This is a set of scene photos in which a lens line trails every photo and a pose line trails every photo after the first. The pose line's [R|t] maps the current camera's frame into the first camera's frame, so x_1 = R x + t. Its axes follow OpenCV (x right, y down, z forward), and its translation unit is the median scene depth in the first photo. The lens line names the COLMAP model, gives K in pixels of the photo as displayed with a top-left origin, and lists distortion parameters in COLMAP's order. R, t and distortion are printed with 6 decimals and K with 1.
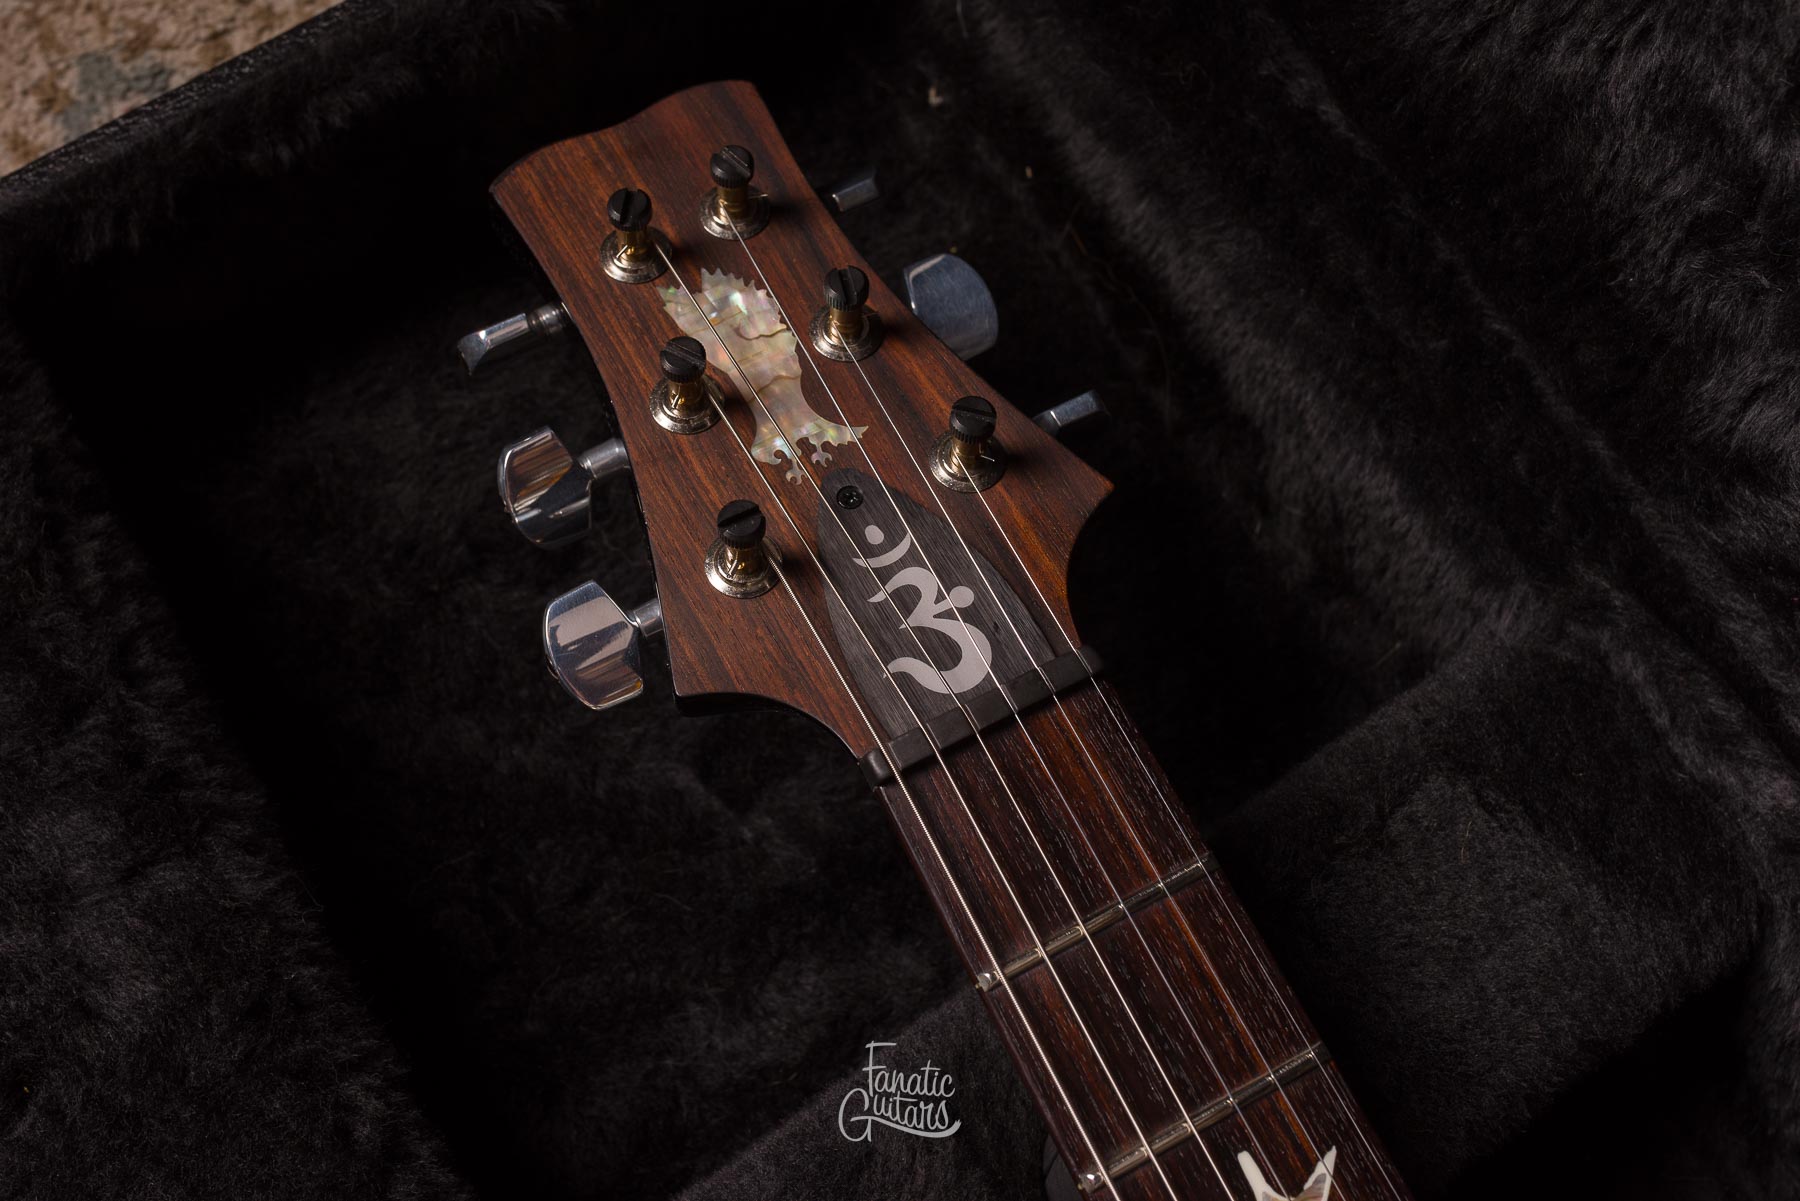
lens RADIAL K [[2192.7, 0, 808.6], [0, 2192.7, 483.4], [0, 0, 1]] dist [-0.004133, -0.004465]
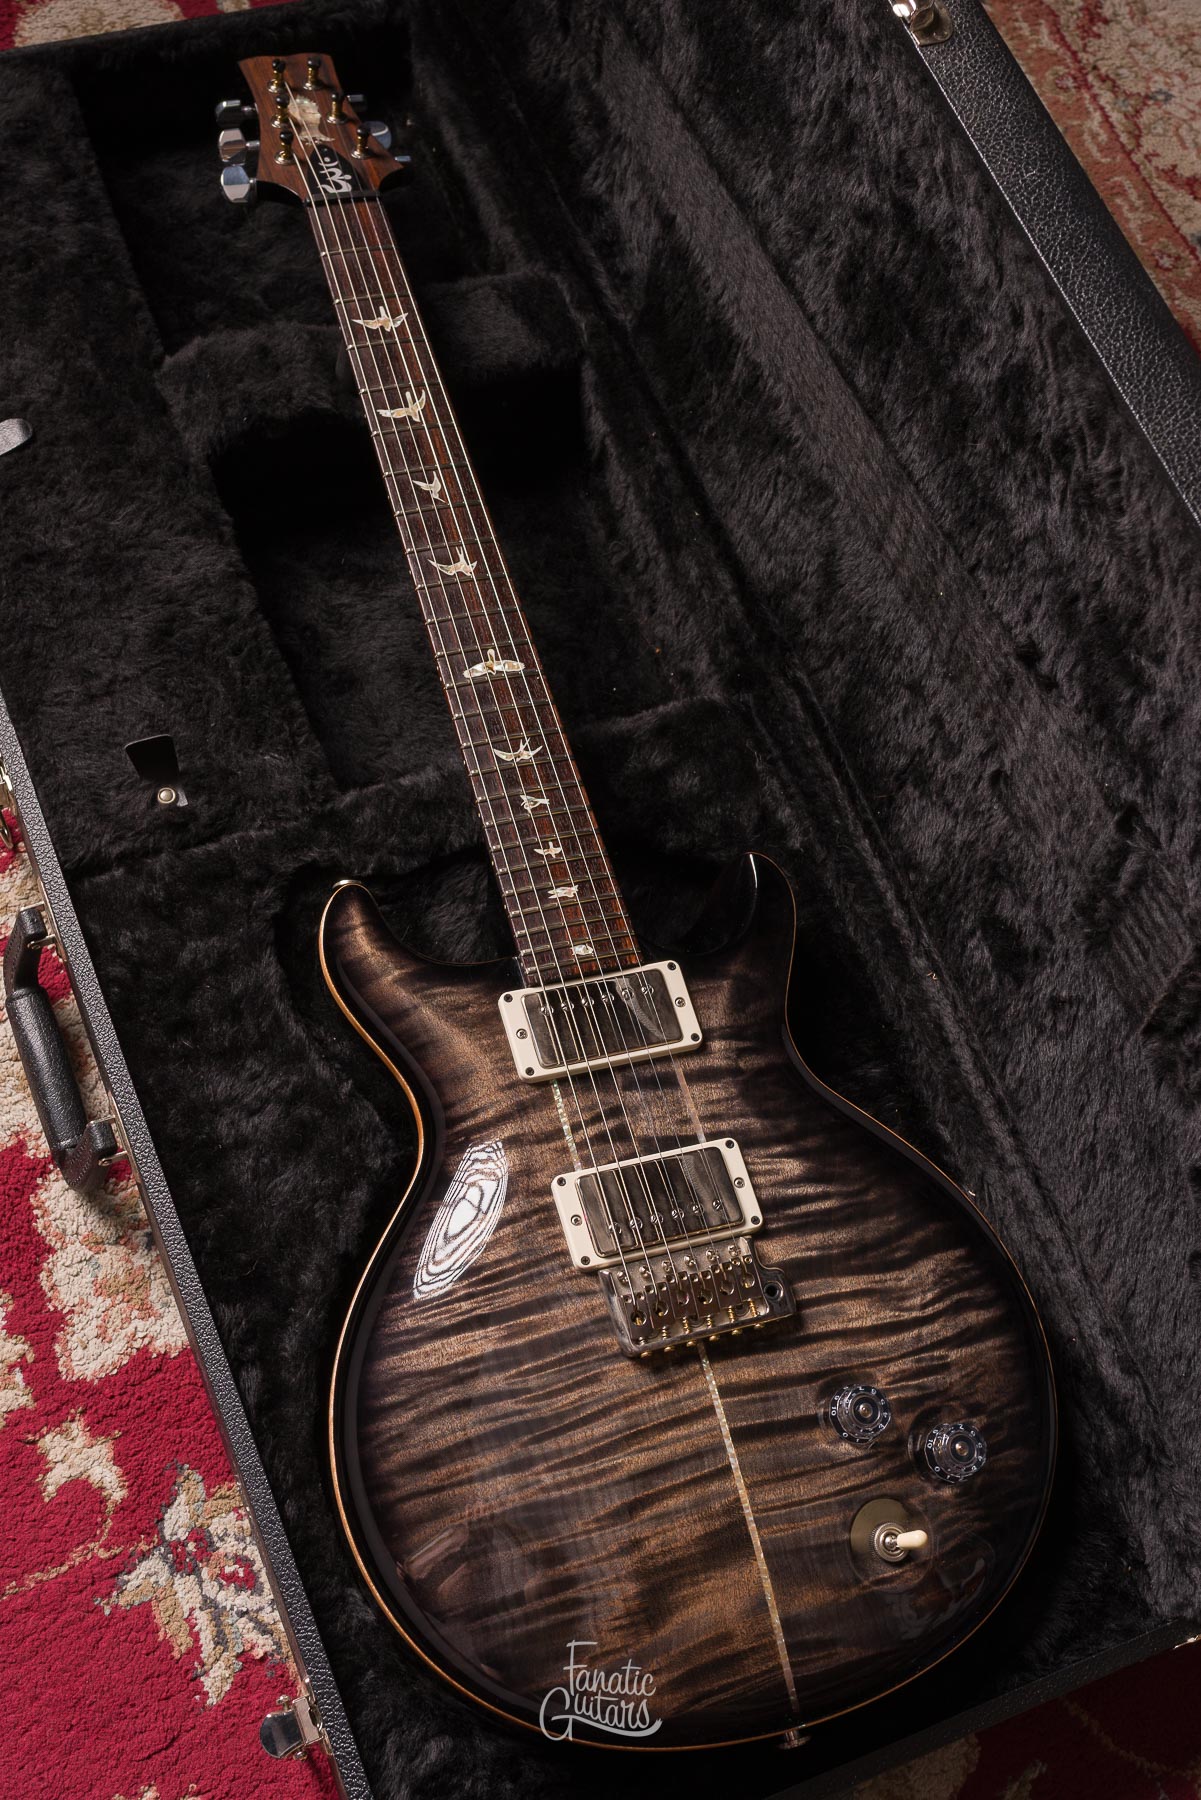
lens RADIAL K [[2192.7, 0, 582.8], [0, 2192.7, 876.4], [0, 0, 1]] dist [-0.004133, -0.004465]
pose [[0.976649, 0.214617, 0.009849, 0.518206], [-0.211244, 0.967634, -0.138058, 1.236264], [-0.039160, 0.132754, 0.990375, -1.833289]]
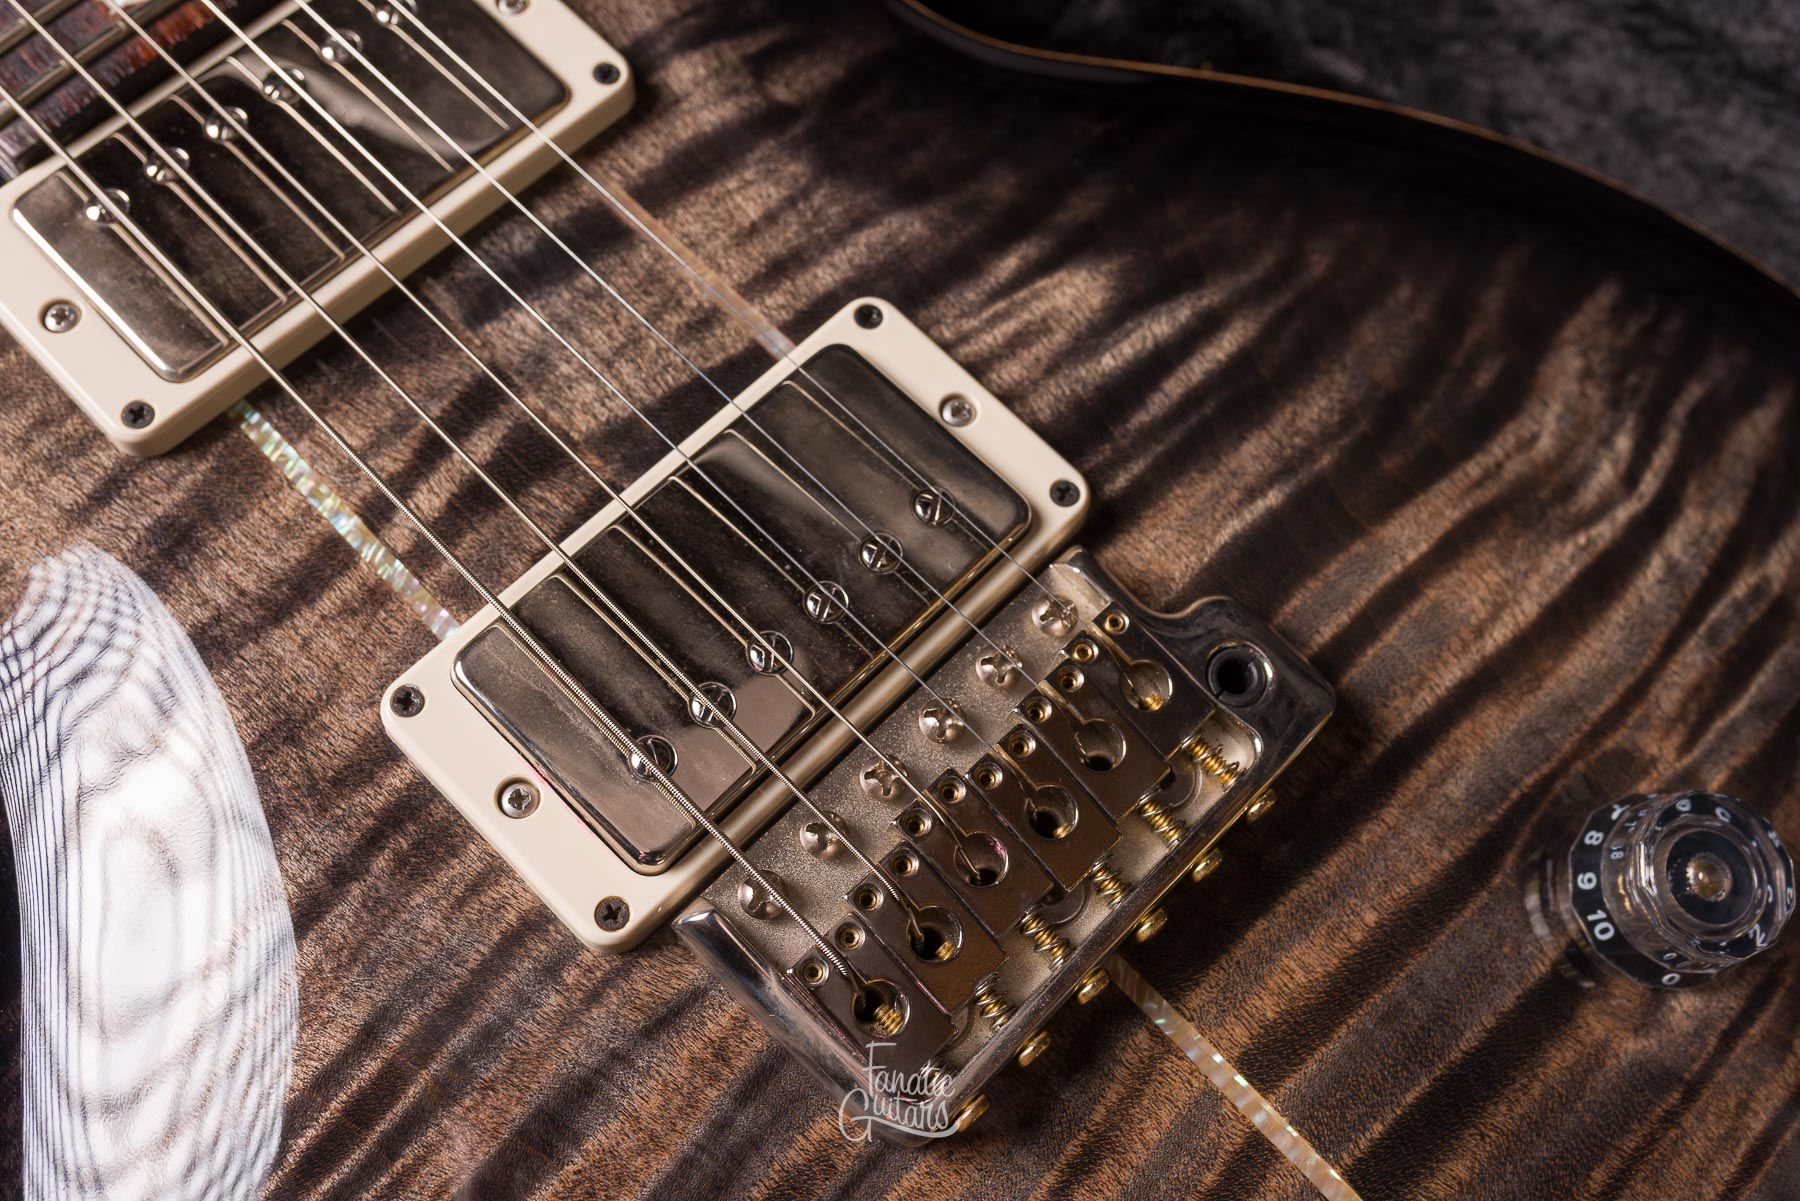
lens RADIAL K [[1845.6, 0, 901.0], [0, 1845.6, 595.4], [0, 0, 1]] dist [0.002482, 0.000126]
pose [[0.950238, -0.284611, 0.126665, 0.661501], [0.283163, 0.958613, 0.029680, 1.228697], [-0.129870, 0.007664, 0.991501, -0.113473]]
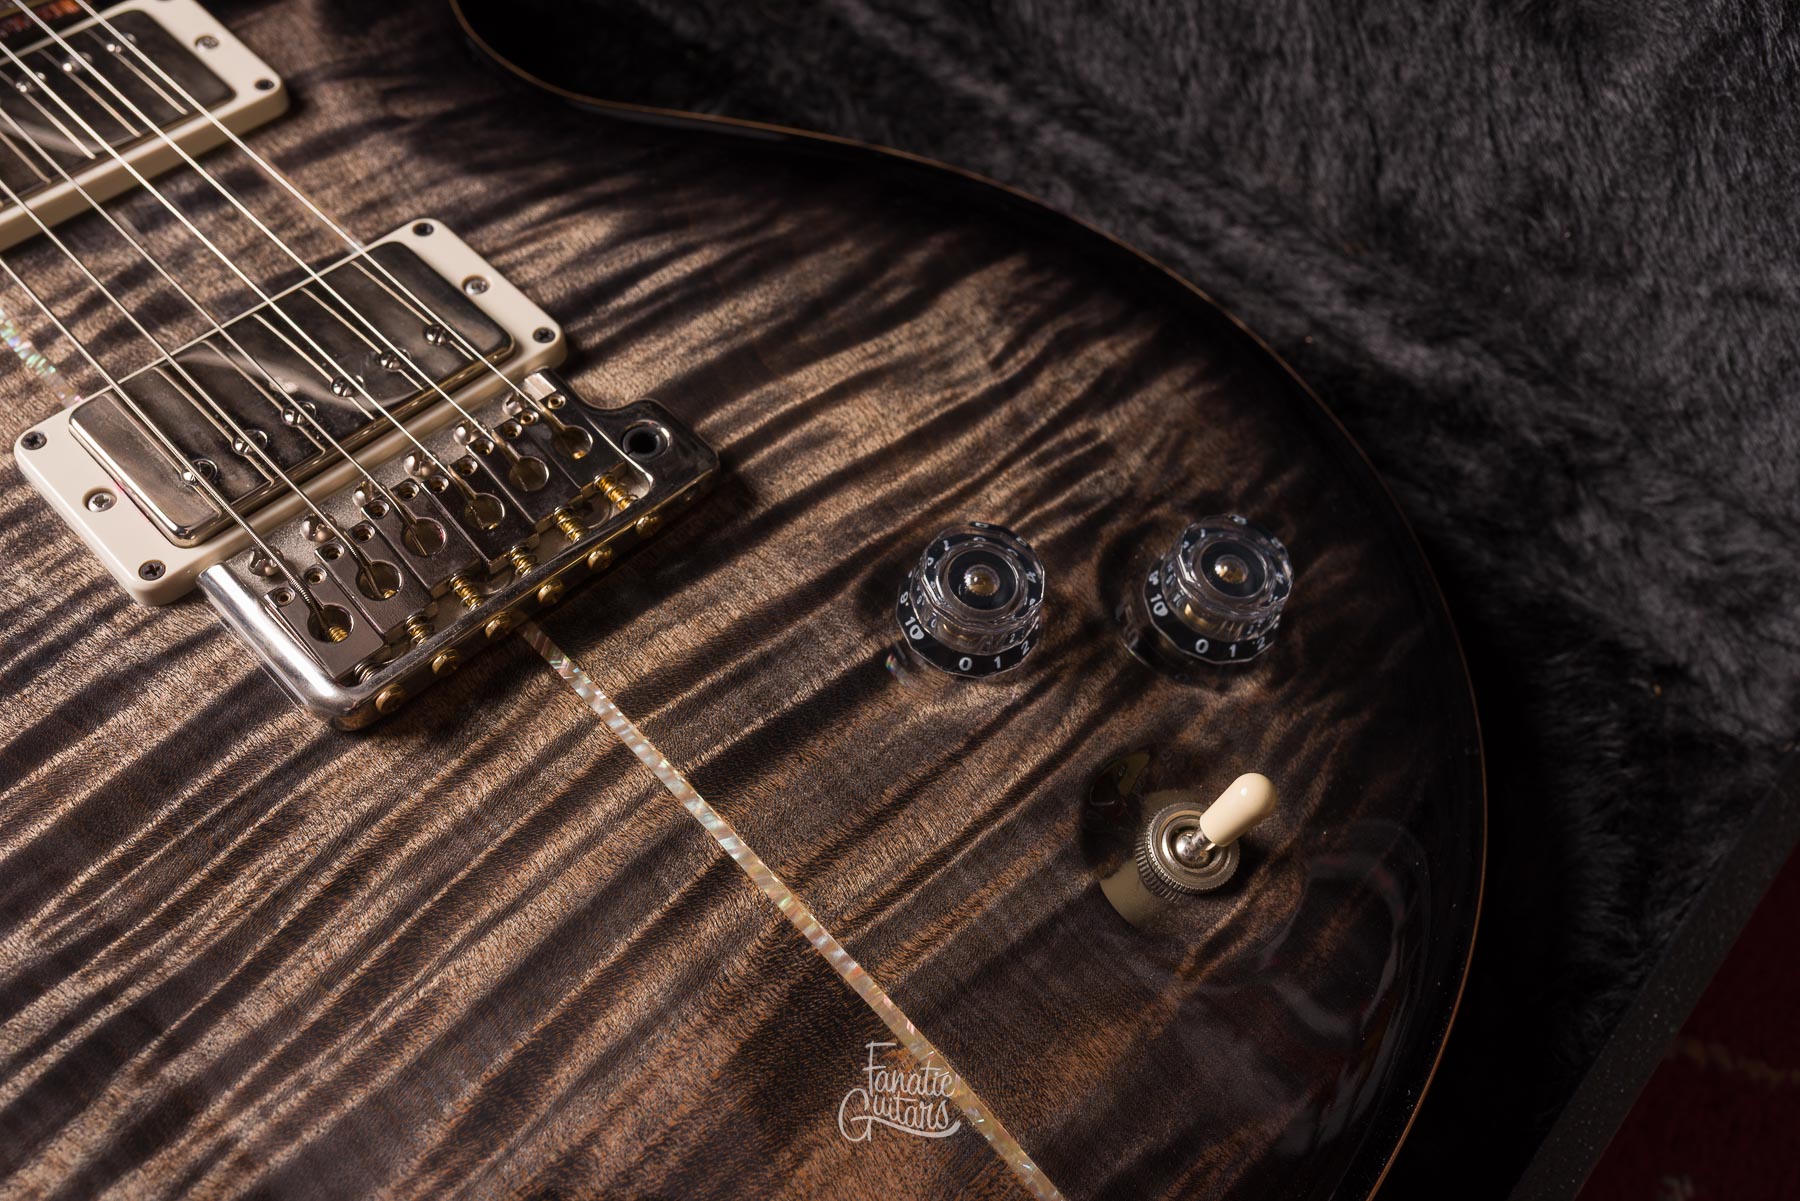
lens RADIAL K [[1801.1, 0, 897.3], [0, 1801.1, 596.9], [0, 0, 1]] dist [0.002574, -0.009598]
pose [[0.954912, -0.242244, 0.171643, 0.775139], [0.274359, 0.940941, -0.198387, 1.527113], [-0.113448, 0.236534, 0.964977, -0.286764]]
